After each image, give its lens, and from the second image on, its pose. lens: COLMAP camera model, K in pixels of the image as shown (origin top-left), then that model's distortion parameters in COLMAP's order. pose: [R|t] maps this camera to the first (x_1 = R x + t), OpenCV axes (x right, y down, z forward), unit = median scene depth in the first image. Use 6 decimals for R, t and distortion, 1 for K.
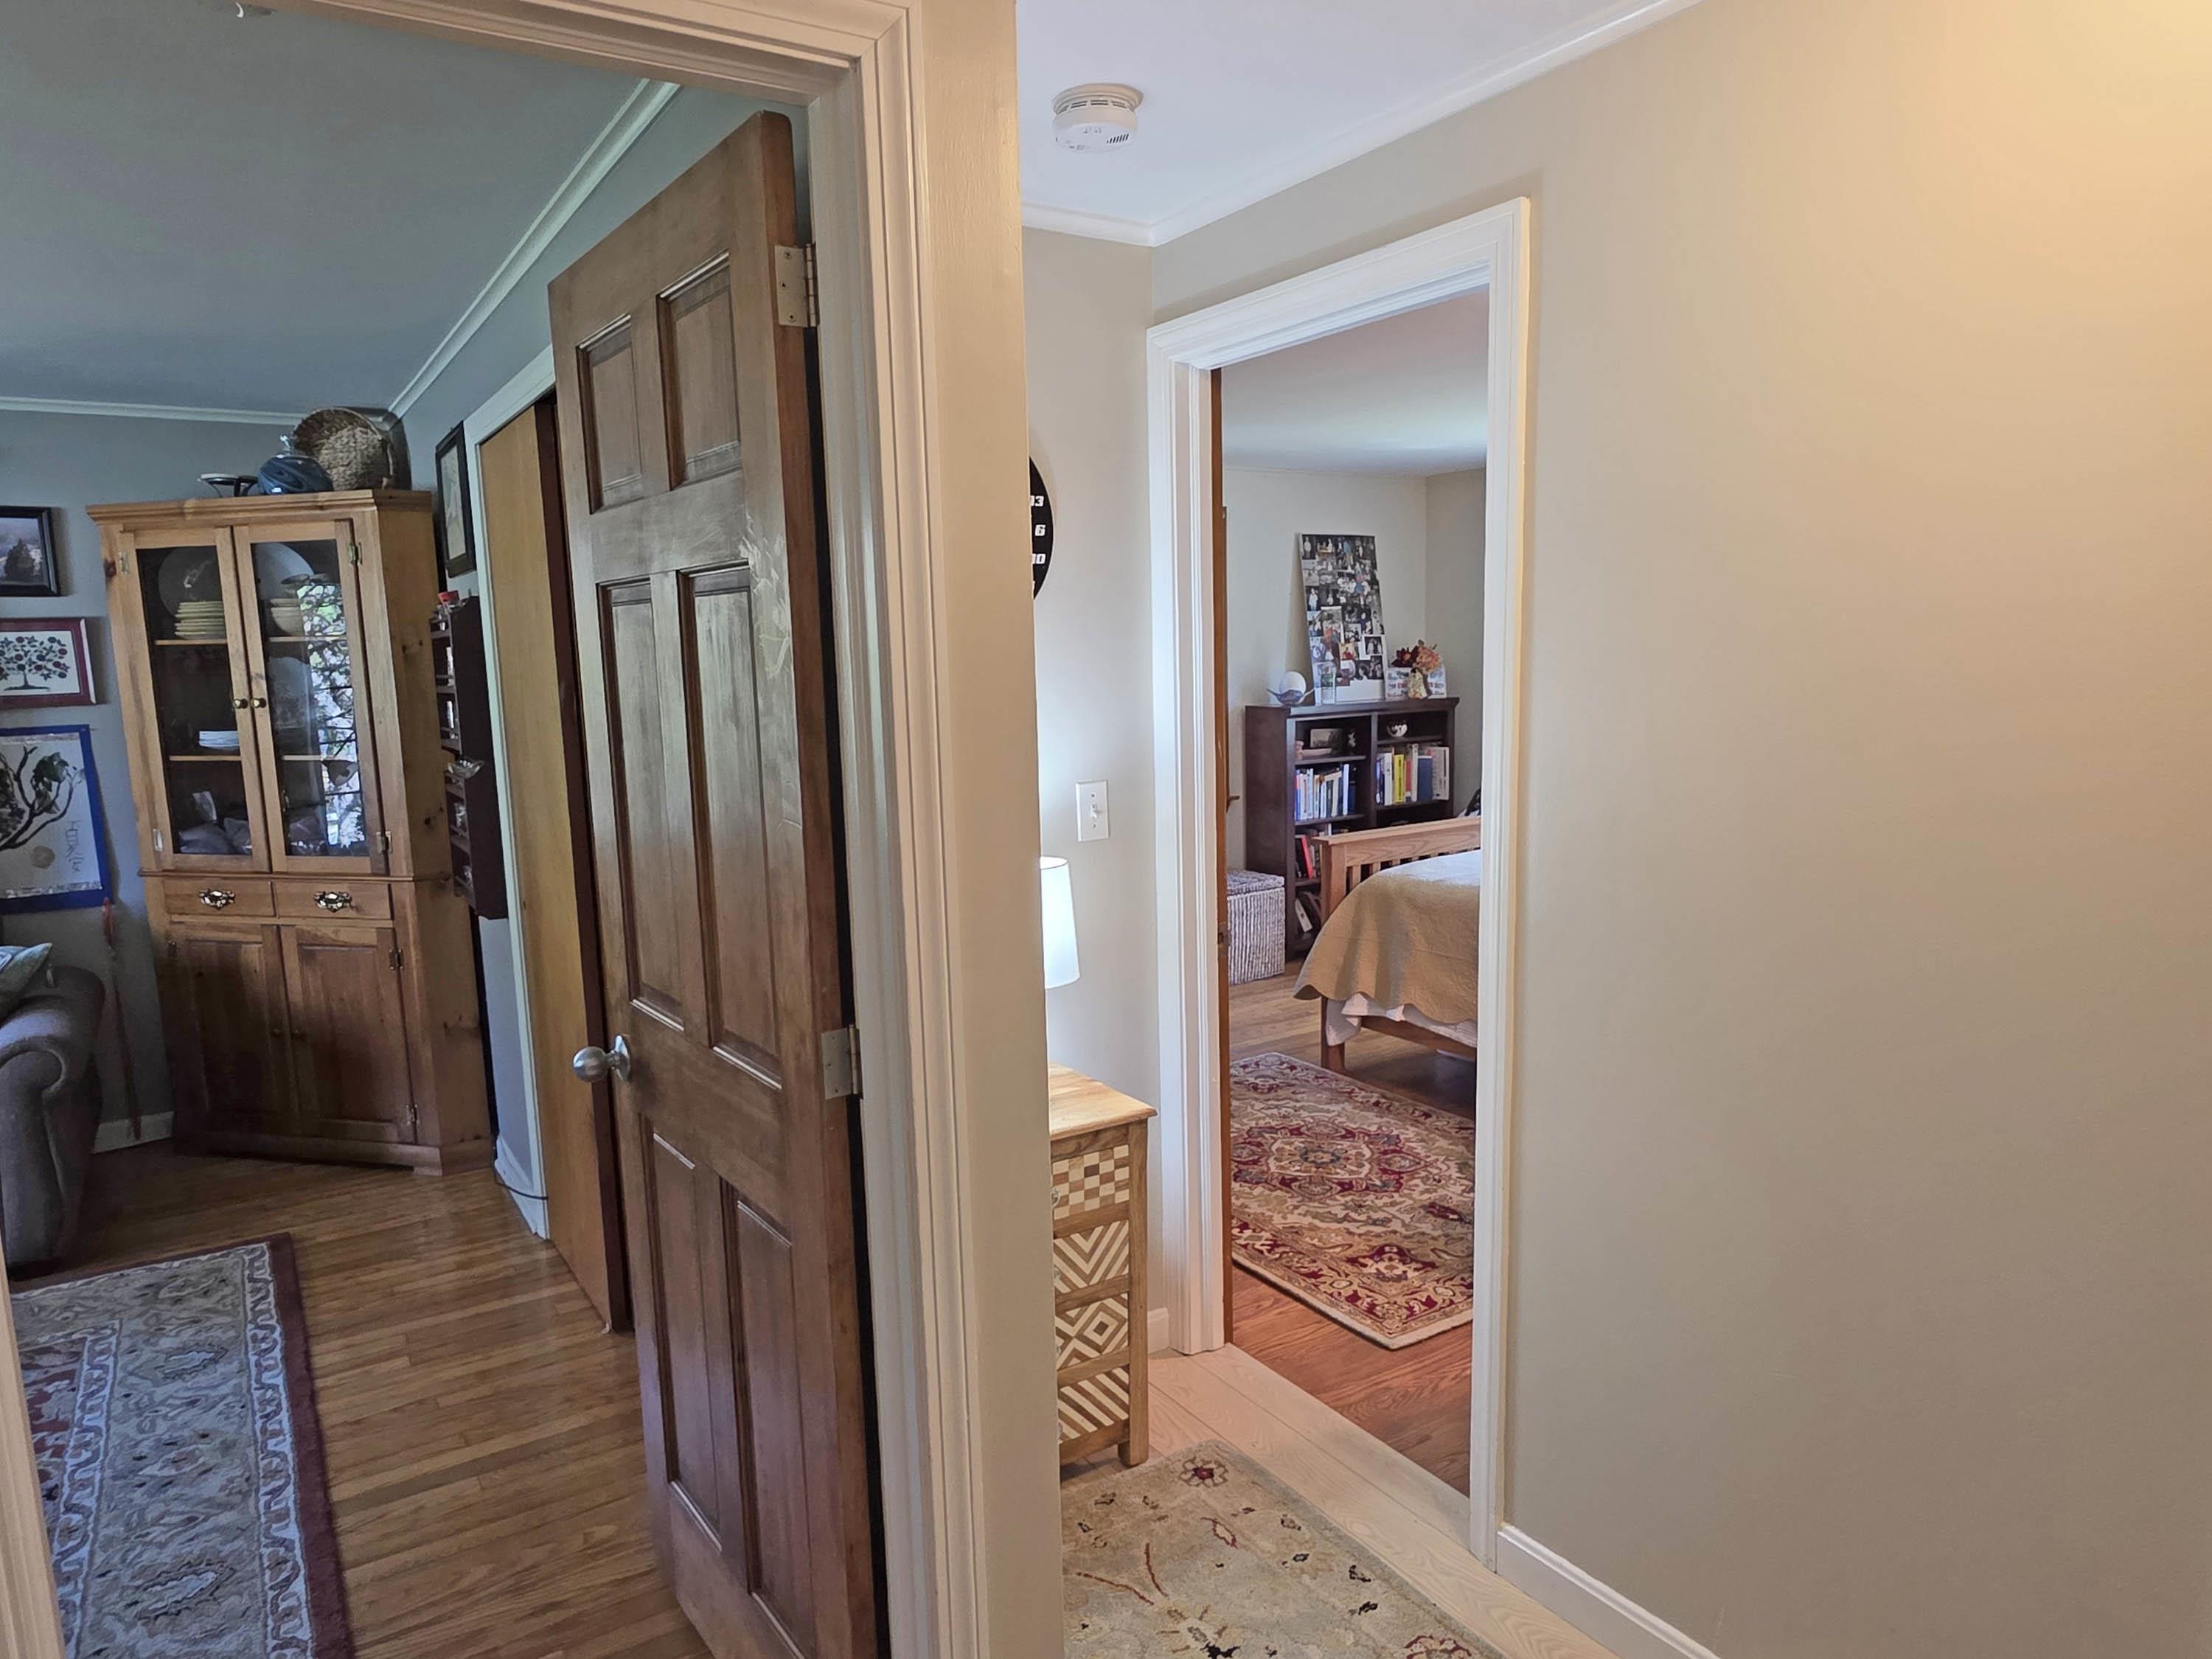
lens RADIAL K [[1380.4, 0, 1099.0], [0, 1380.4, 851.0], [0, 0, 1]] dist [0.008141, -0.006991]
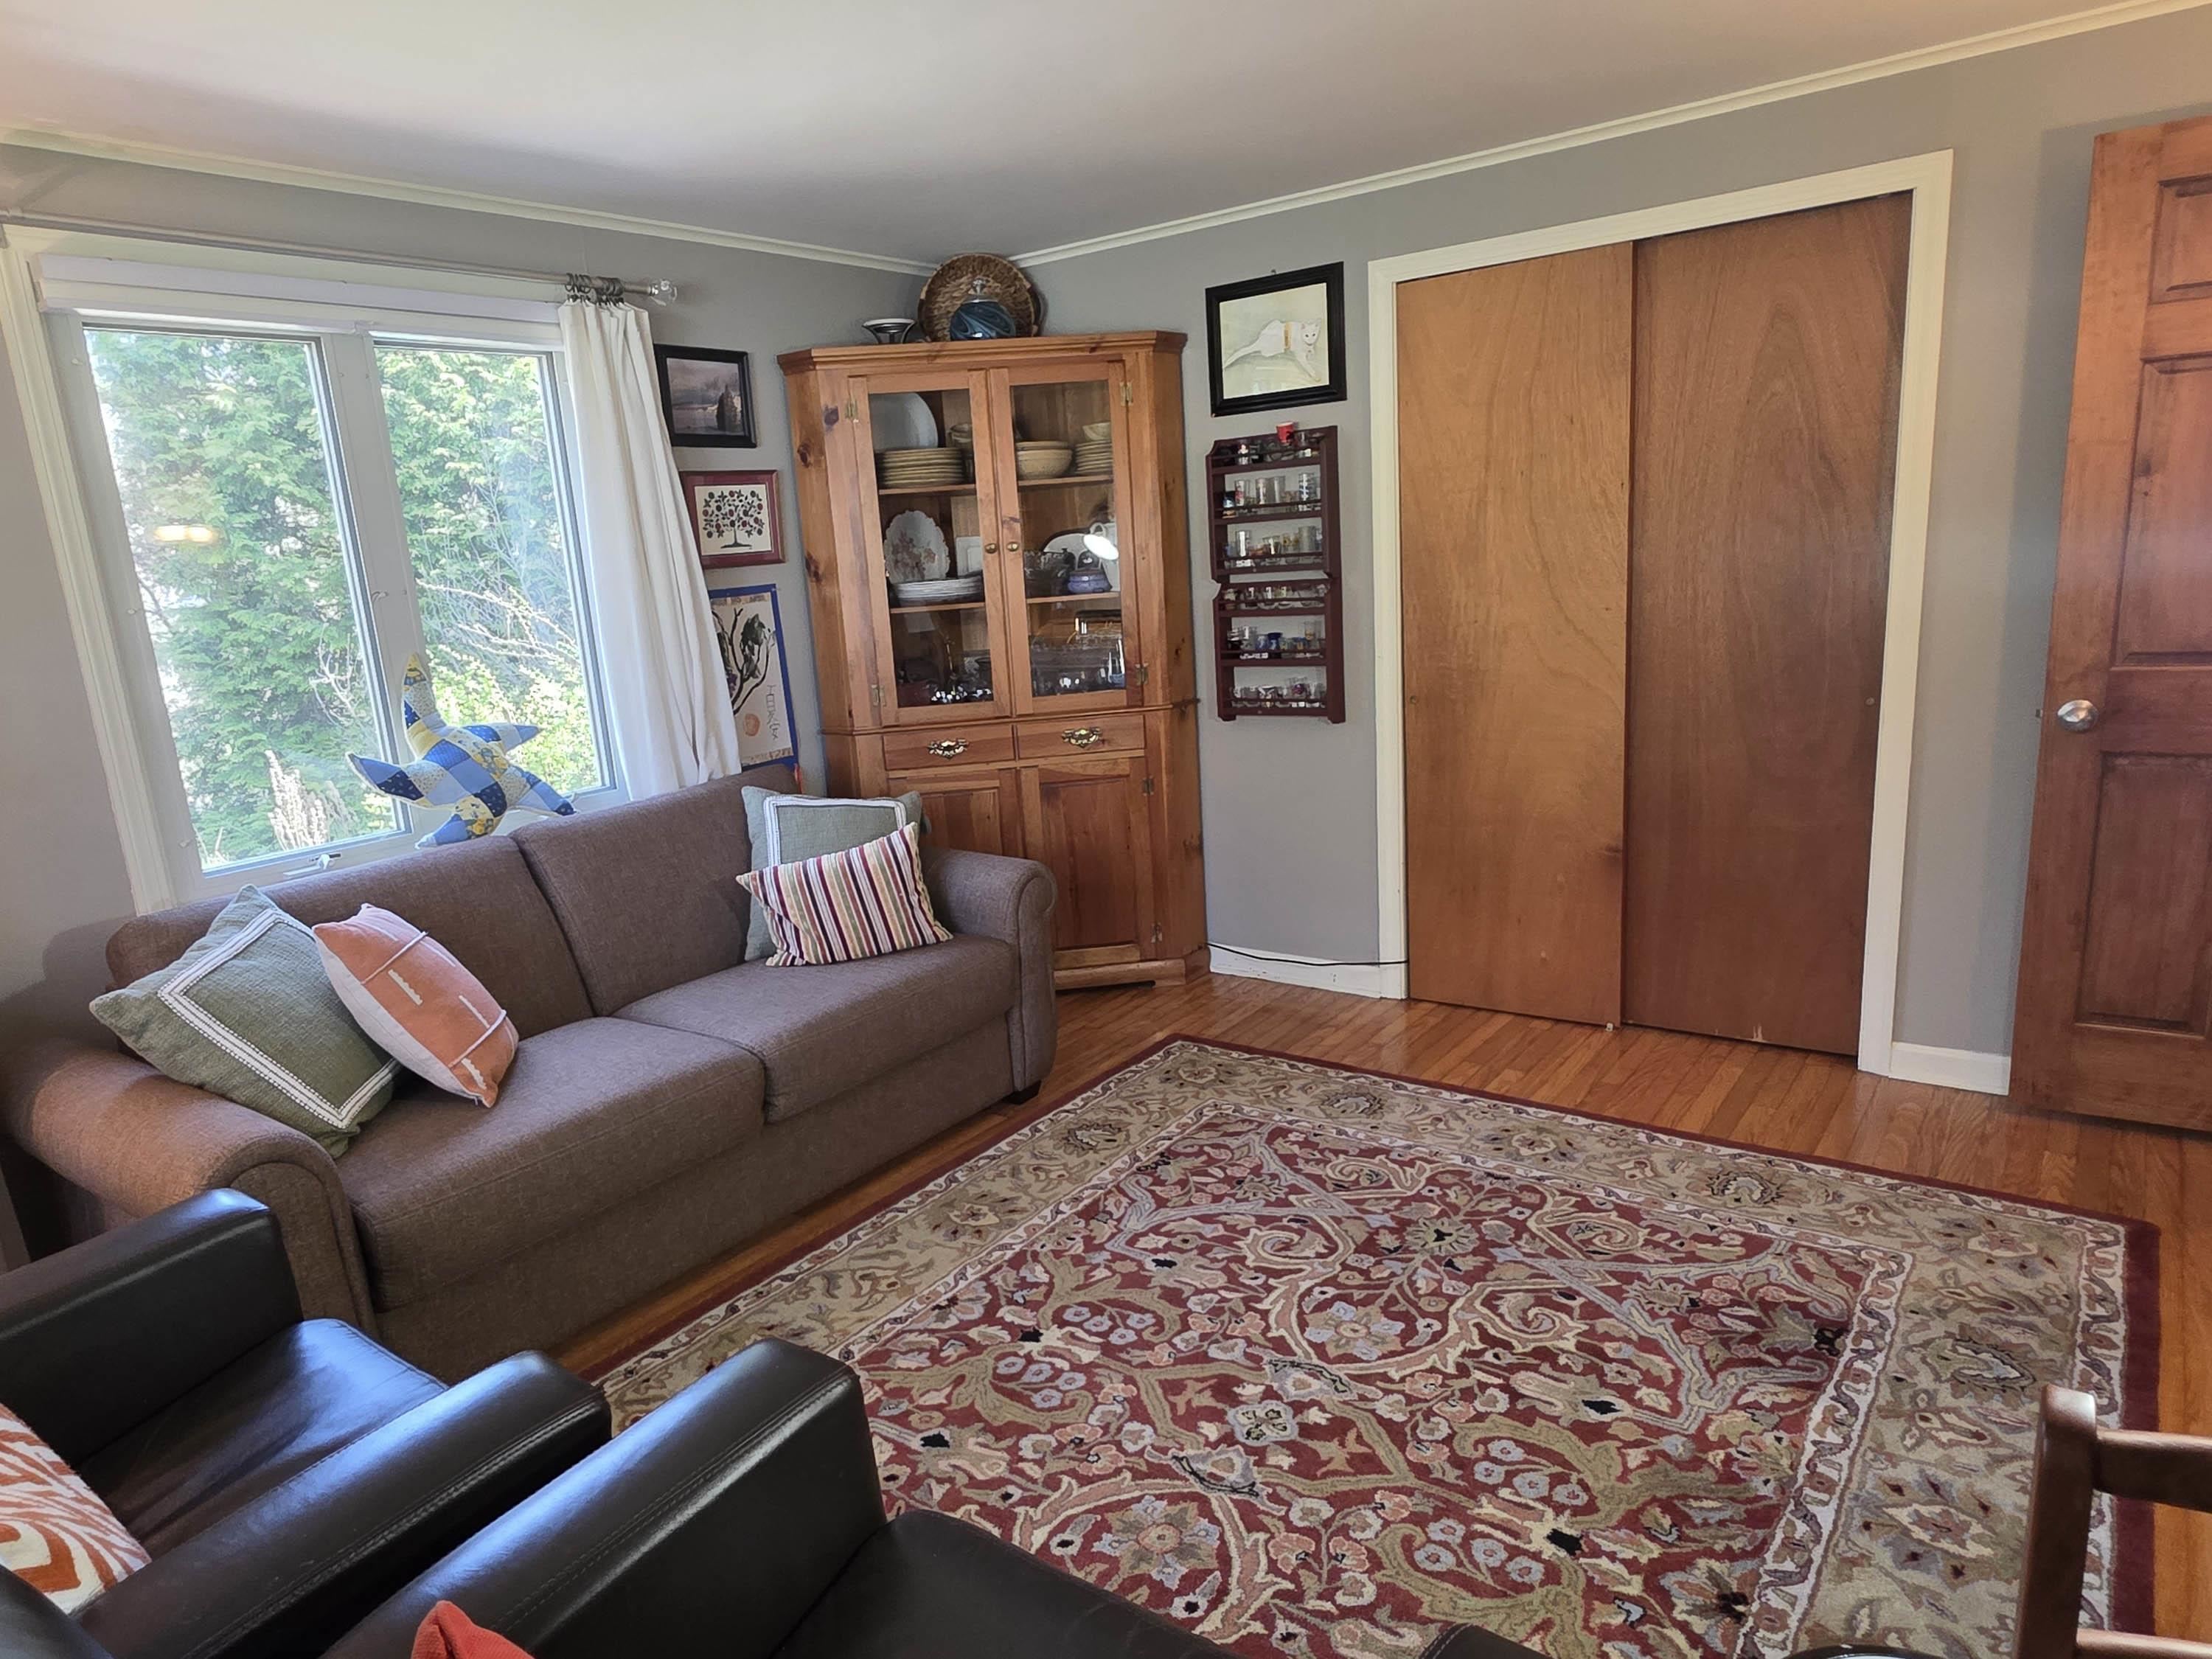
lens RADIAL K [[1380.4, 0, 1107.1], [0, 1380.4, 852.4], [0, 0, 1]] dist [0.008141, -0.006991]
pose [[0.935631, -0.118961, 0.332329, -0.880845], [0.096390, 0.991822, 0.083660, 0.036639], [-0.339564, -0.046242, 0.939446, 0.011266]]
